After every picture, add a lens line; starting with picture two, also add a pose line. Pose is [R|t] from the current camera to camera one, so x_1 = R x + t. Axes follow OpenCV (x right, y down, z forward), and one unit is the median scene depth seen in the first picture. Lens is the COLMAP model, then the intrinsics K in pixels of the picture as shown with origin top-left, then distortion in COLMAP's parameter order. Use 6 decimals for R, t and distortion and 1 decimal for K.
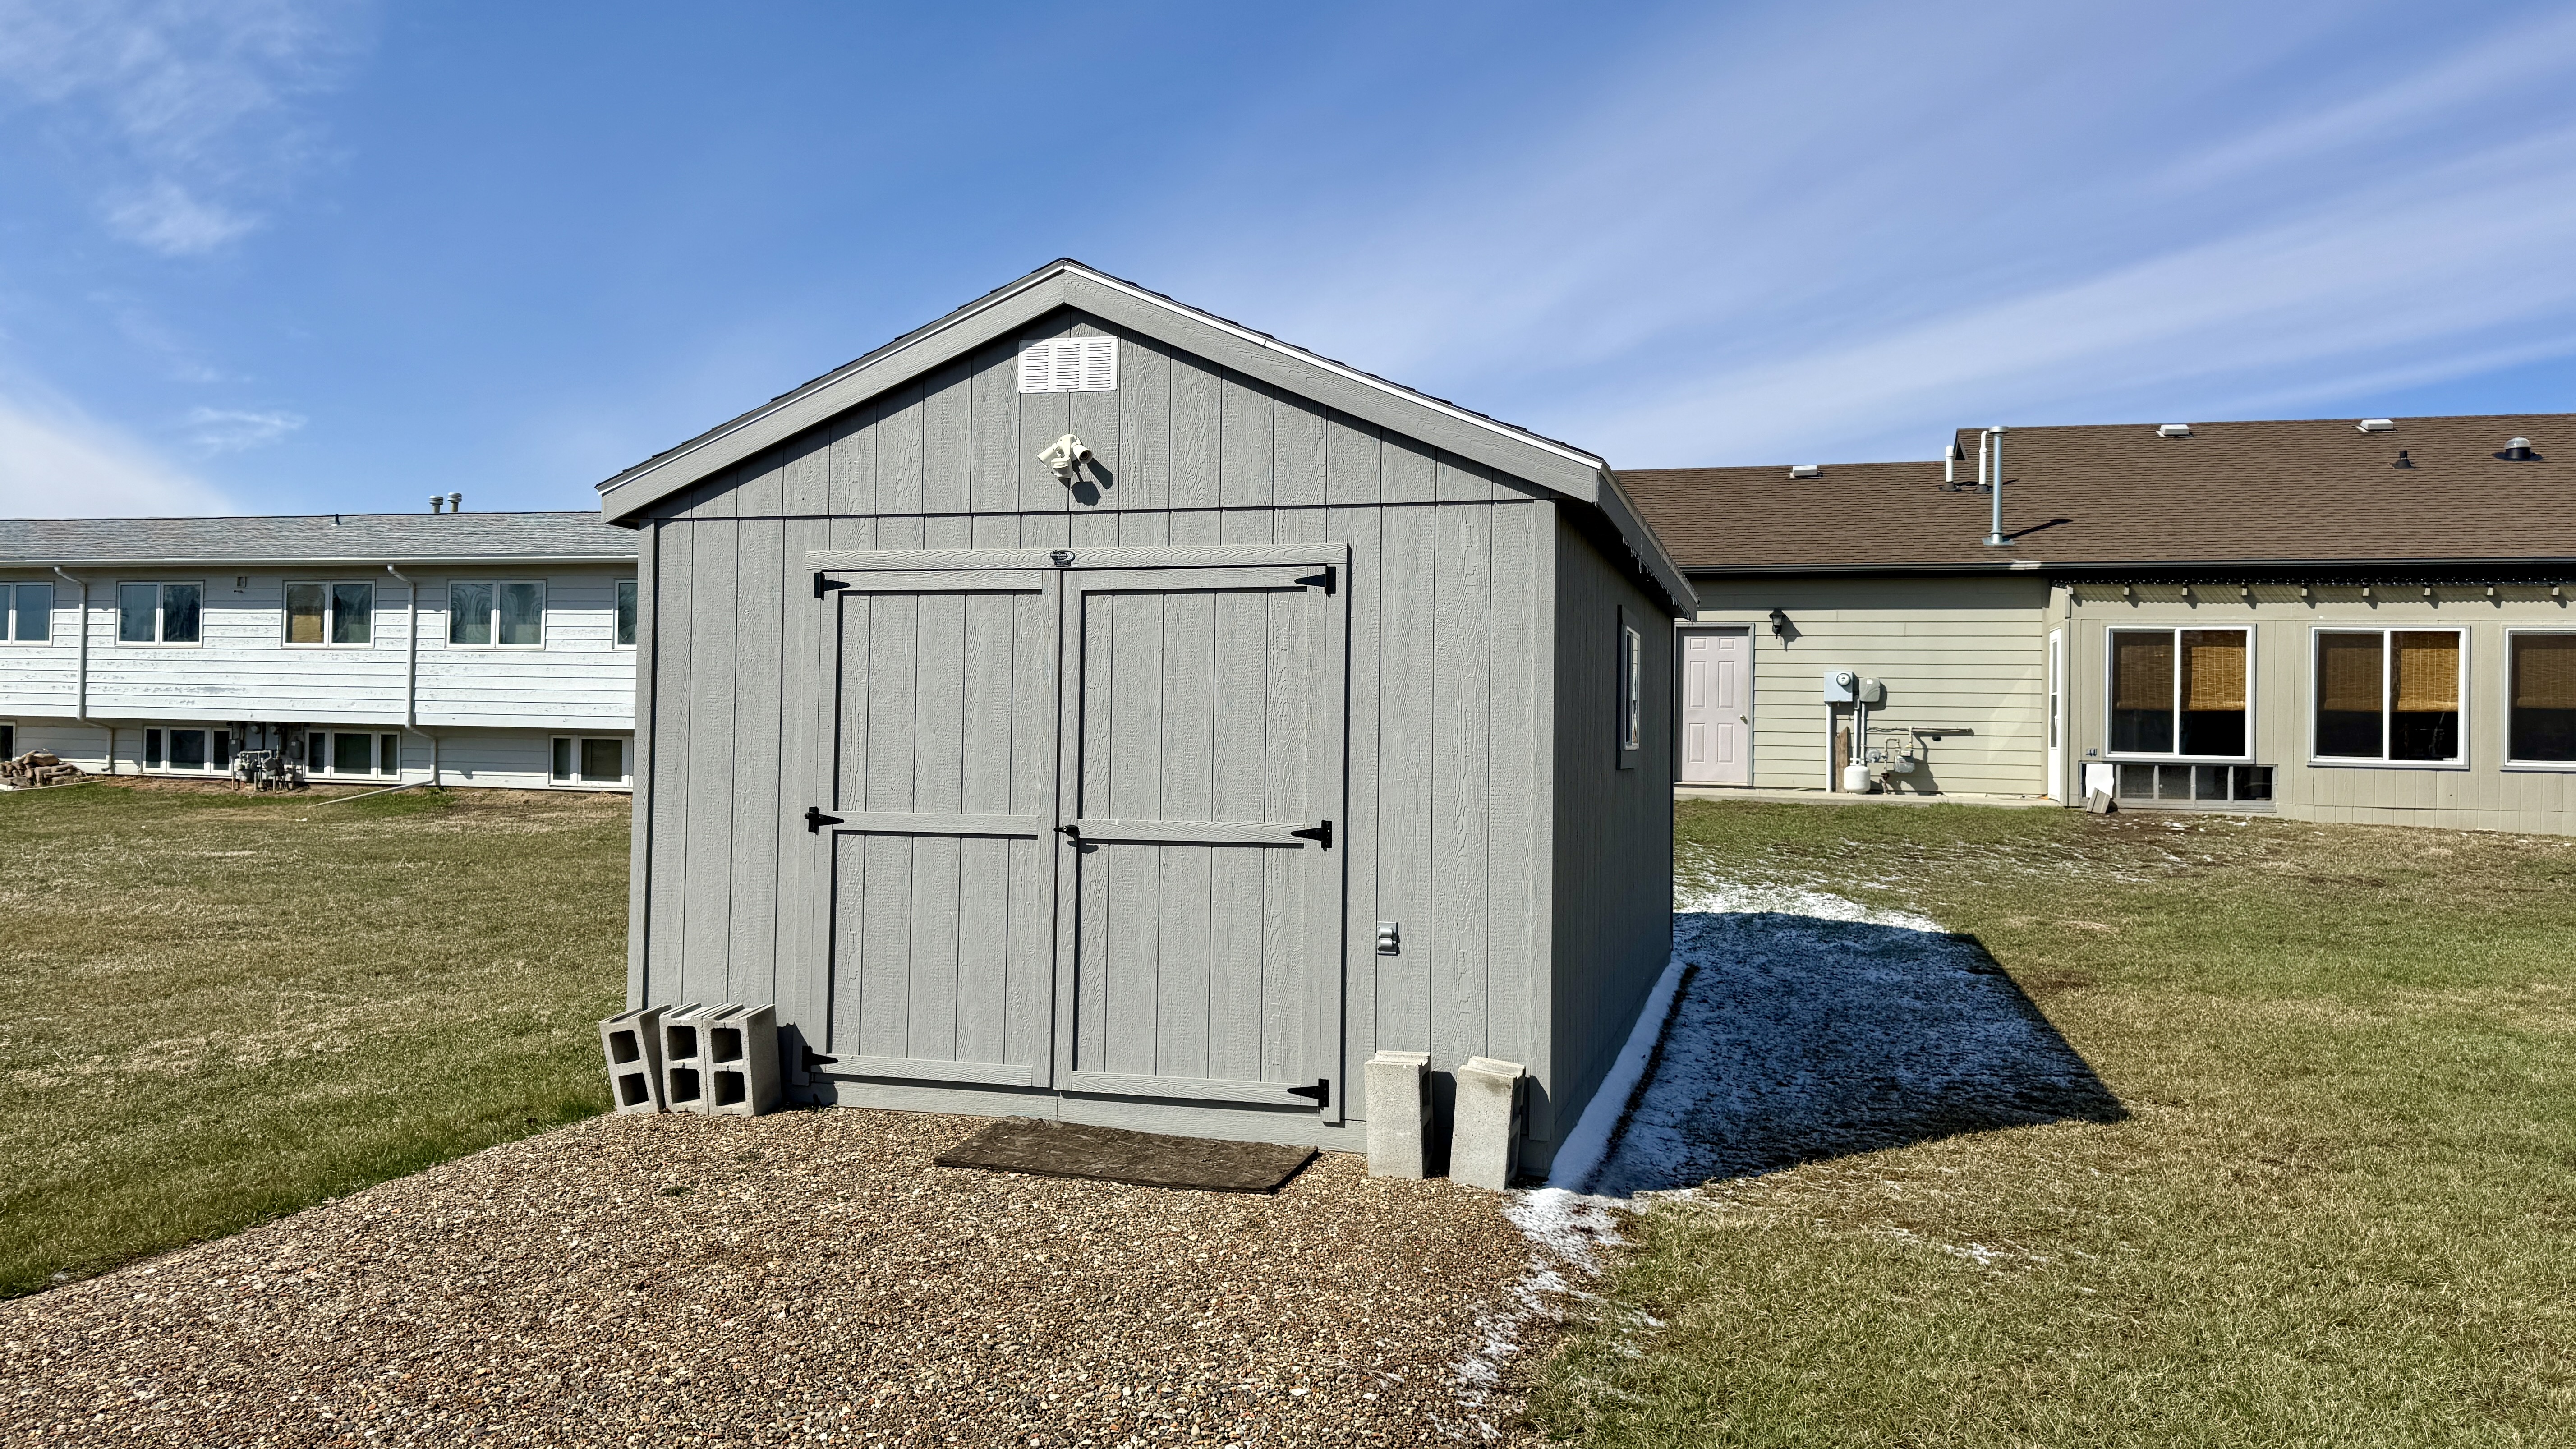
lens RADIAL K [[1799.5, 0, 1268.5], [0, 1799.5, 701.3], [0, 0, 1]] dist [0.072074, -0.090322]
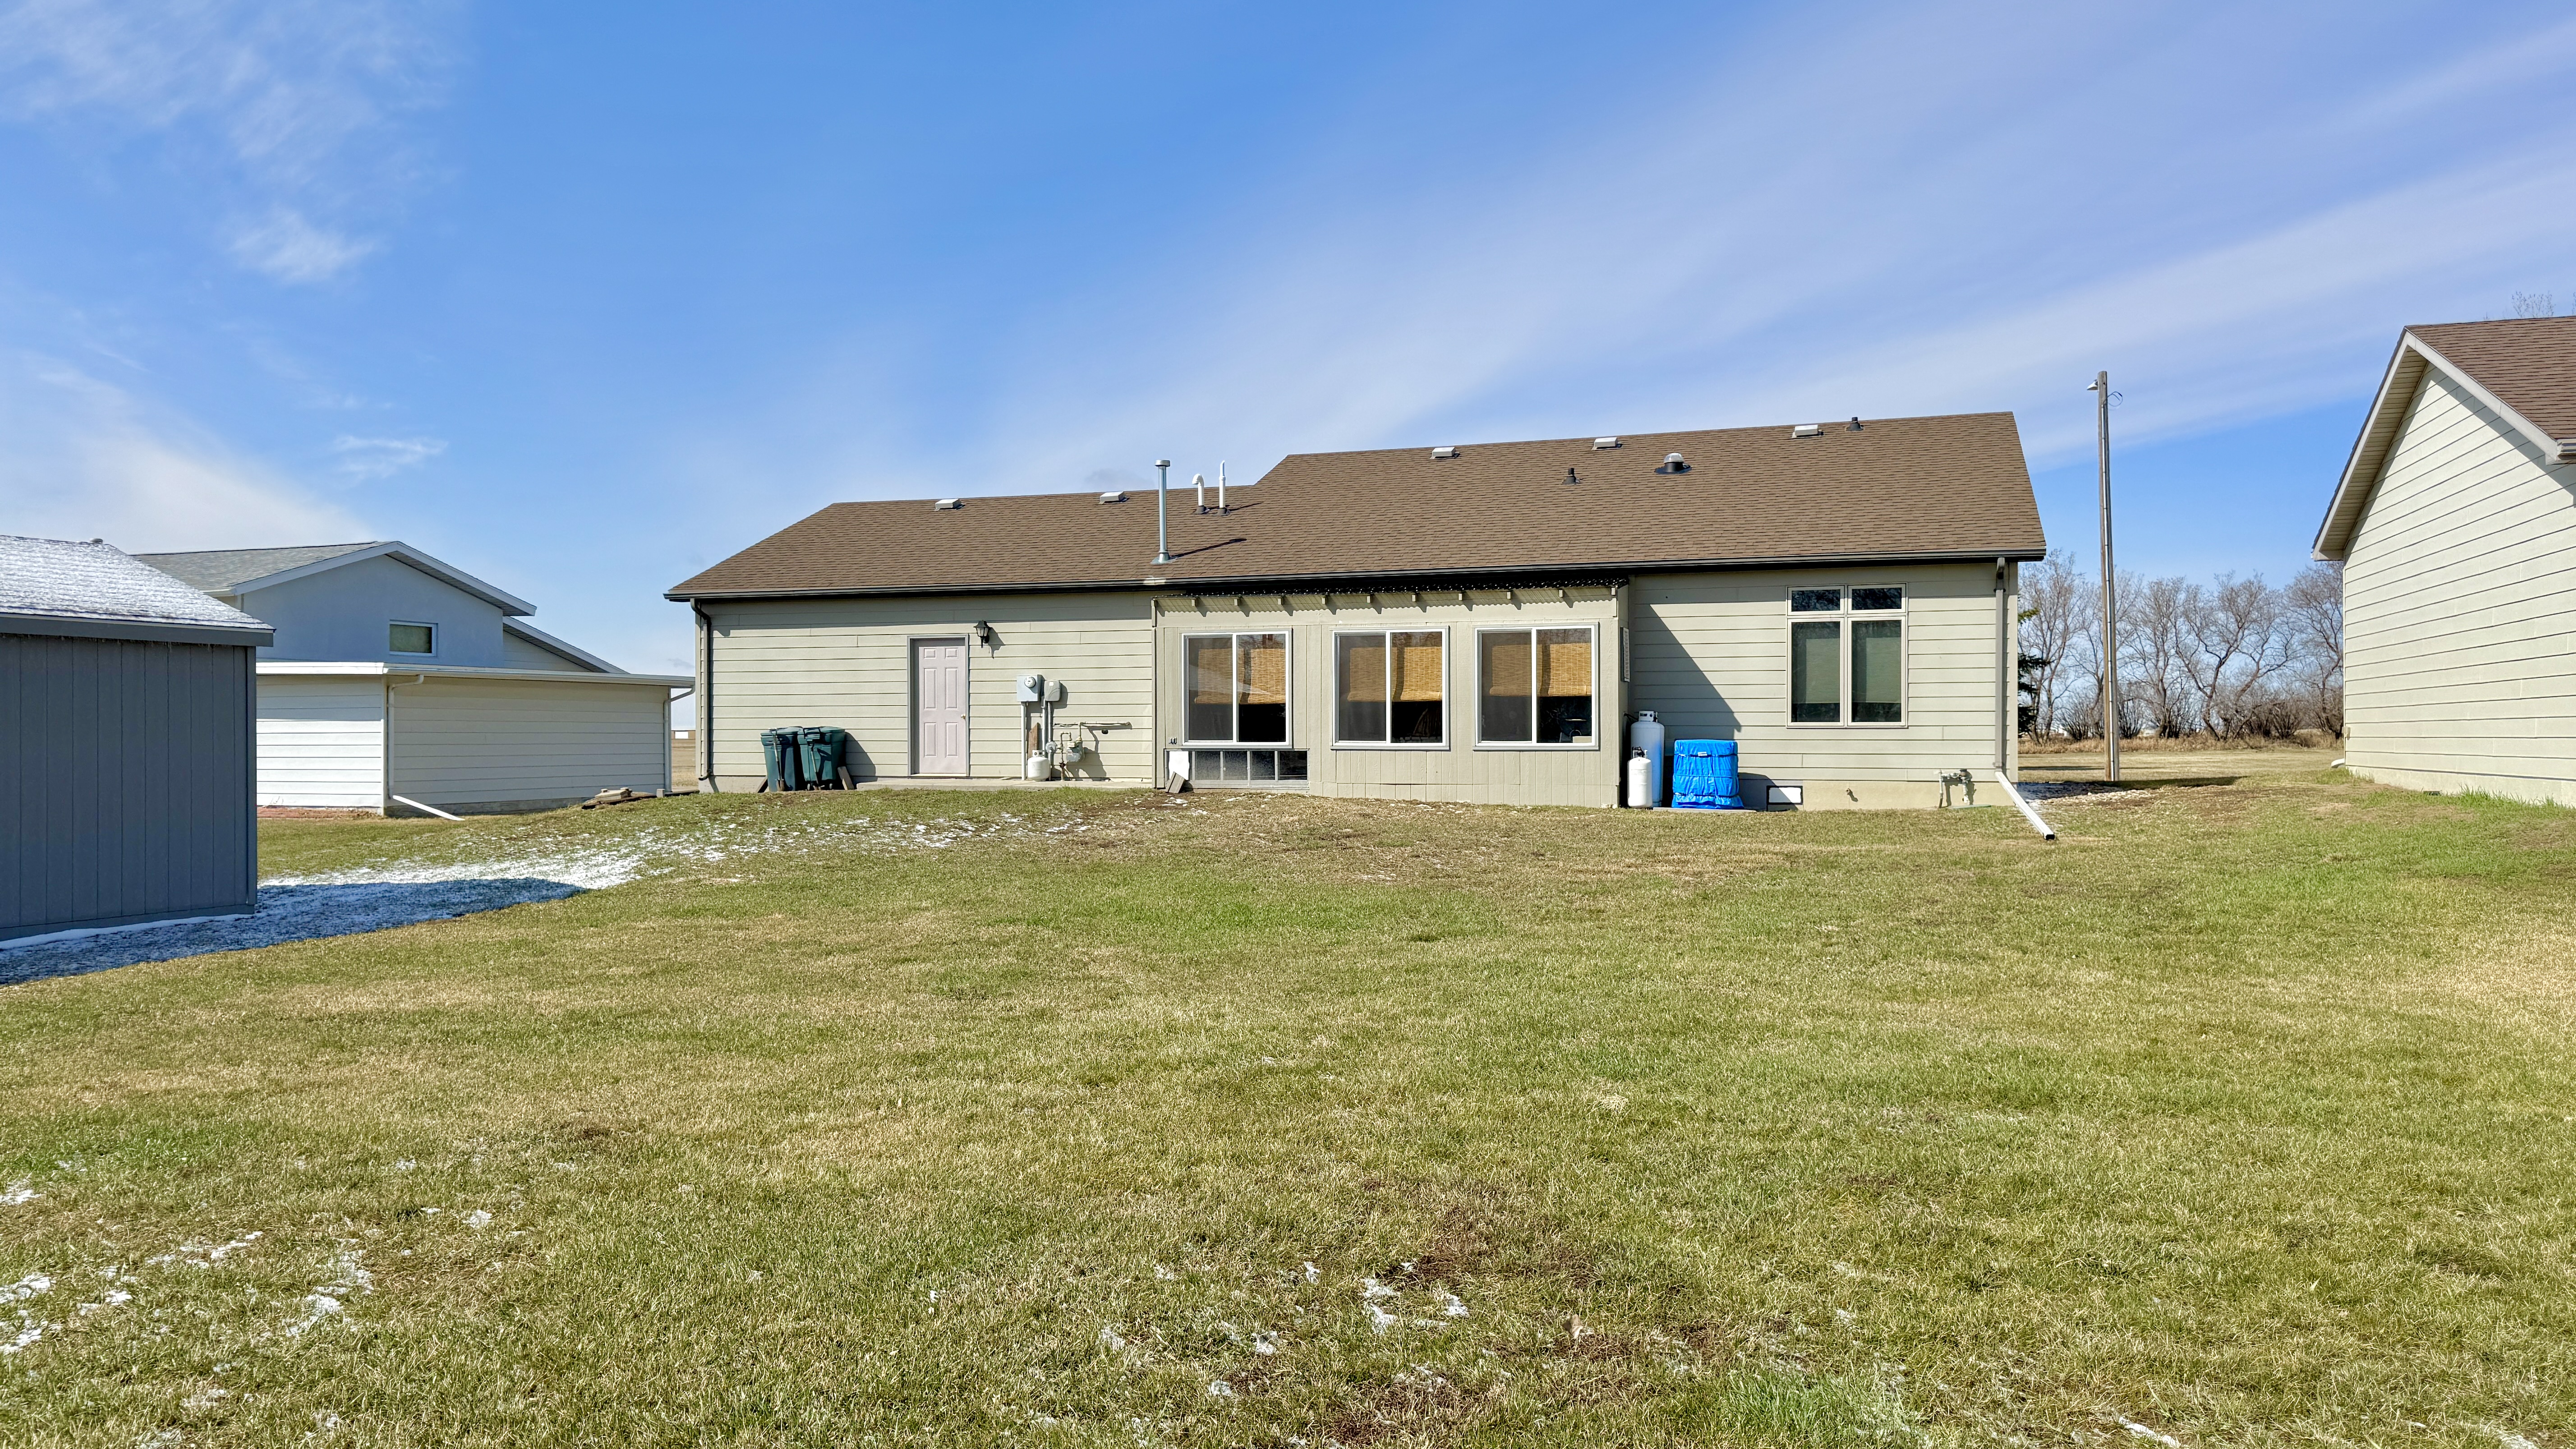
lens RADIAL K [[1799.5, 0, 1275.1], [0, 1799.5, 739.1], [0, 0, 1]] dist [0.072074, -0.090322]
pose [[0.998256, -0.018844, -0.055950, 1.221278], [0.019945, 0.999617, 0.019196, 0.012284], [0.055567, -0.020278, 0.998249, -0.302519]]
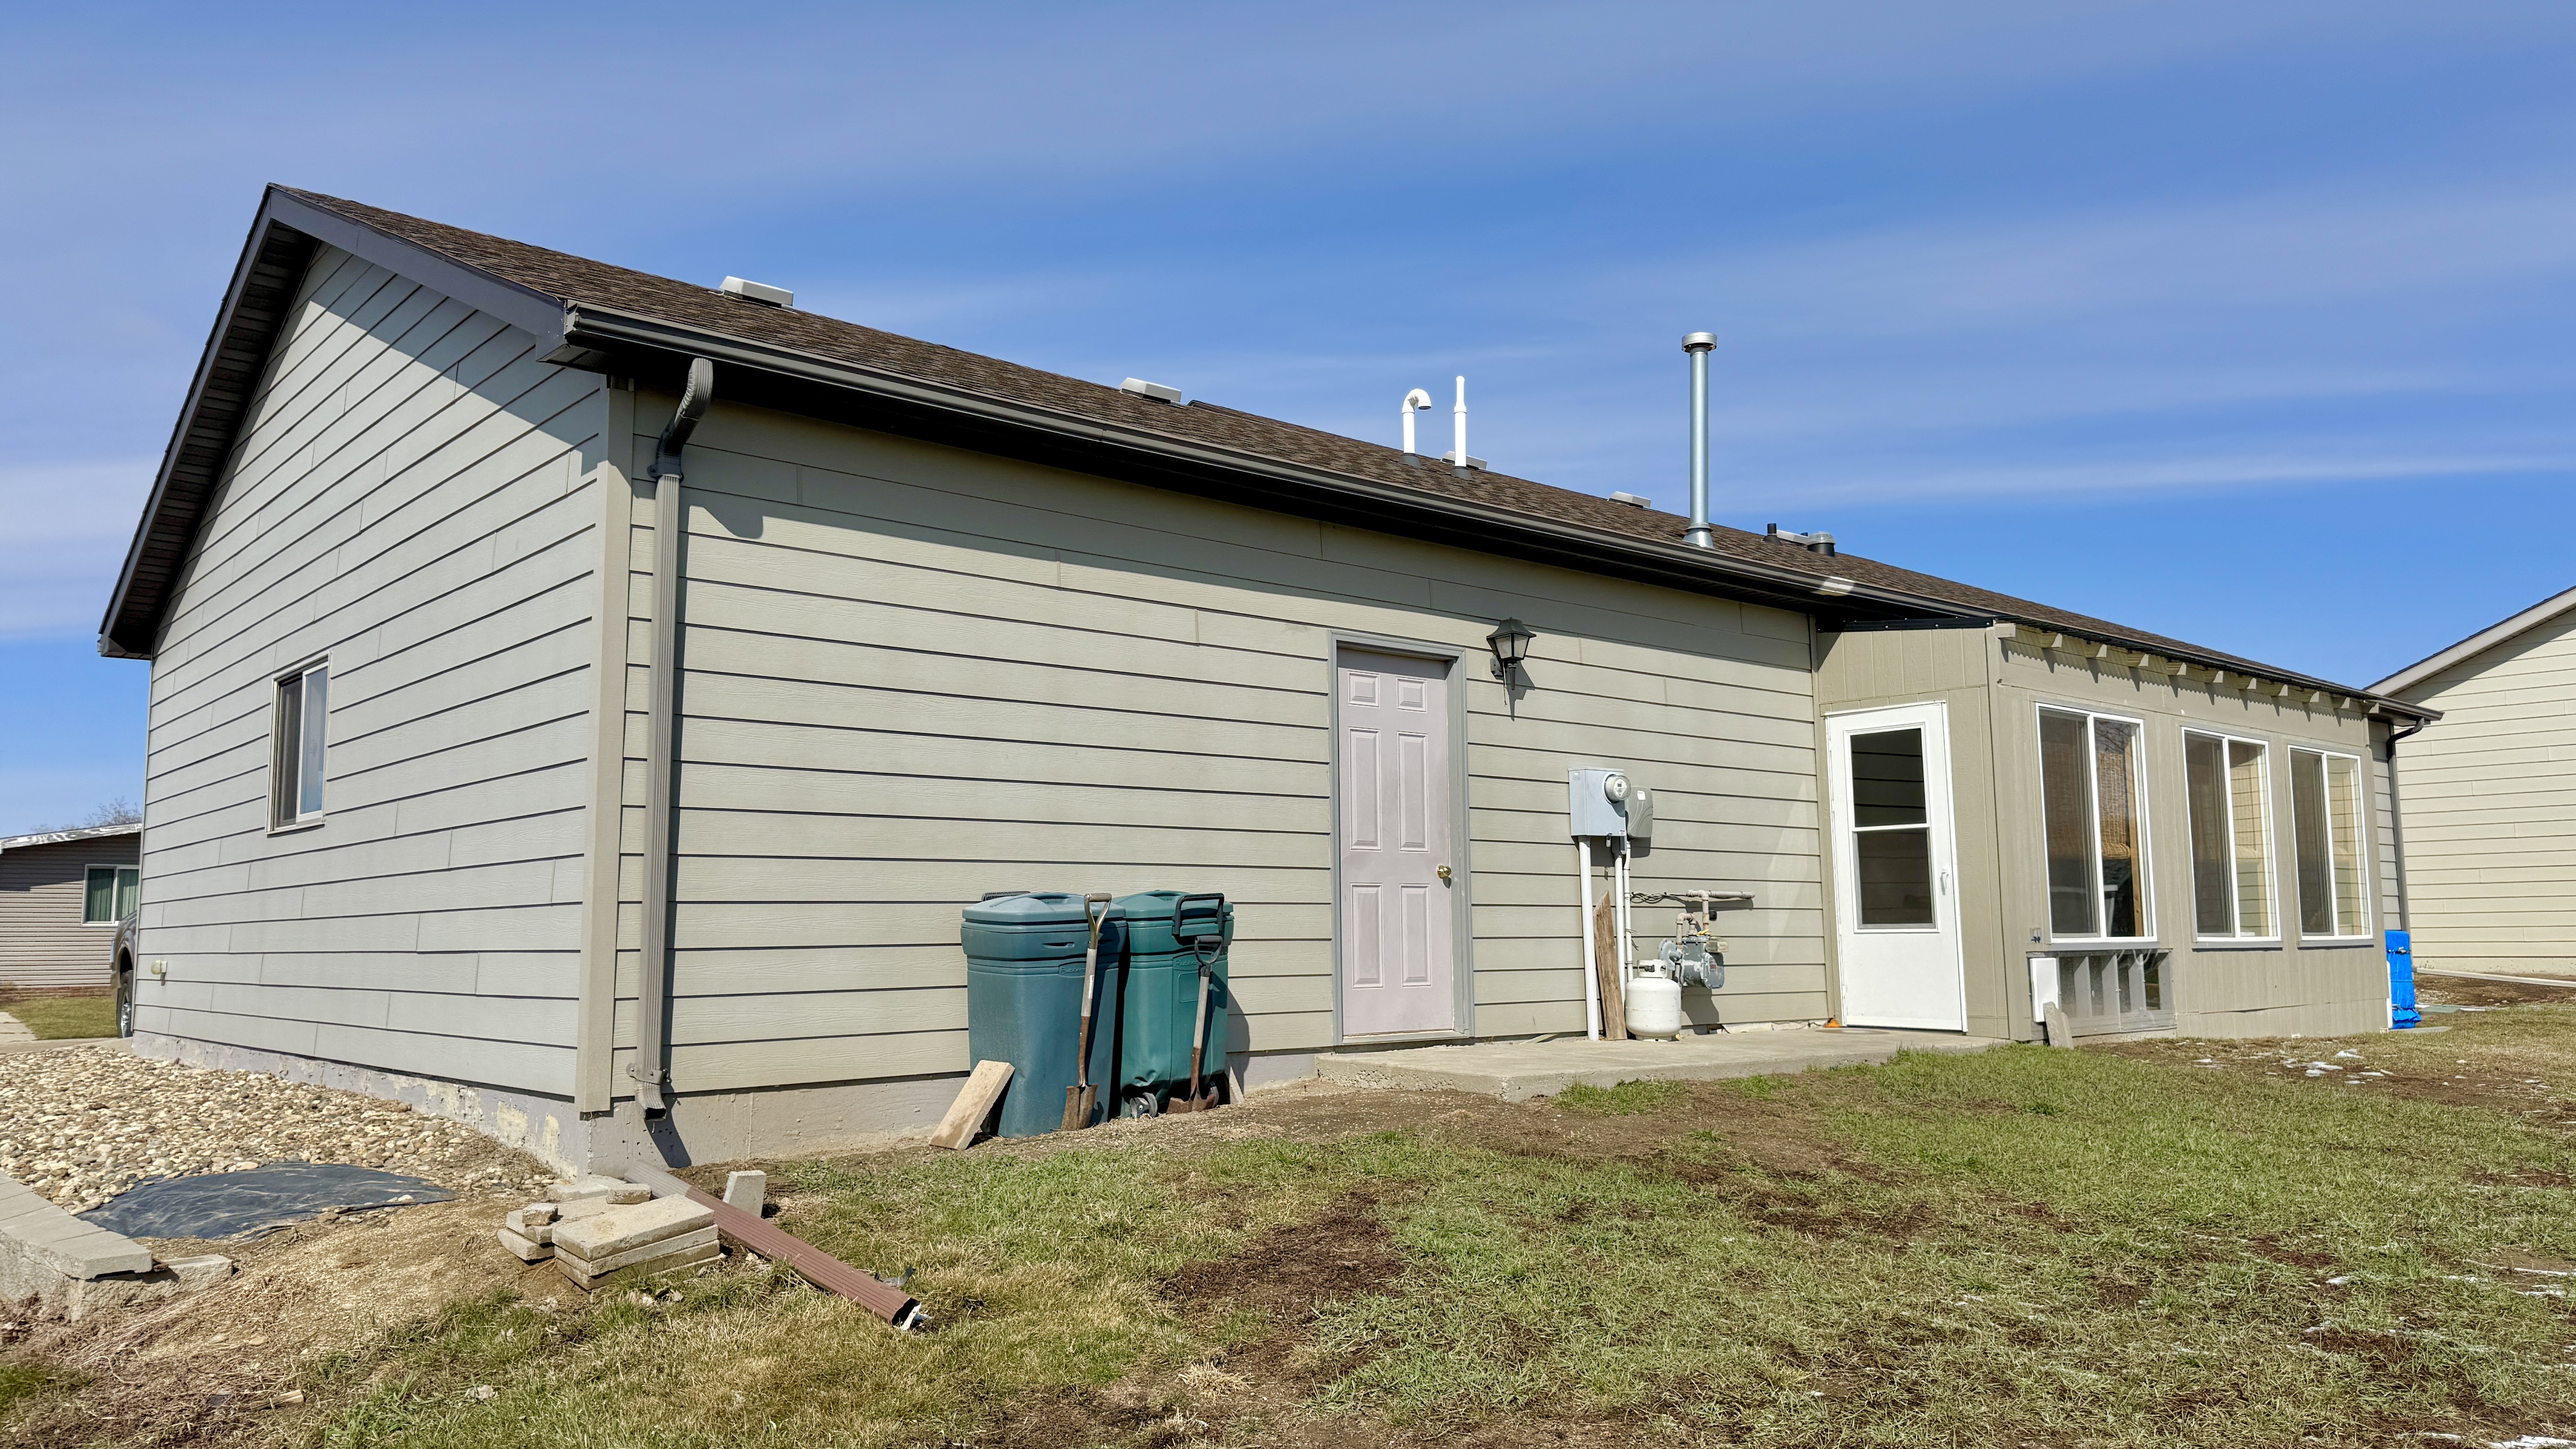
lens RADIAL K [[1799.5, 0, 1299.5], [0, 1799.5, 719.8], [0, 0, 1]] dist [0.072074, -0.090322]
pose [[0.542407, 0.079959, 0.836302, -0.244538], [0.011993, 0.994622, -0.102874, 0.038128], [-0.840030, 0.065829, 0.538531, 1.869337]]
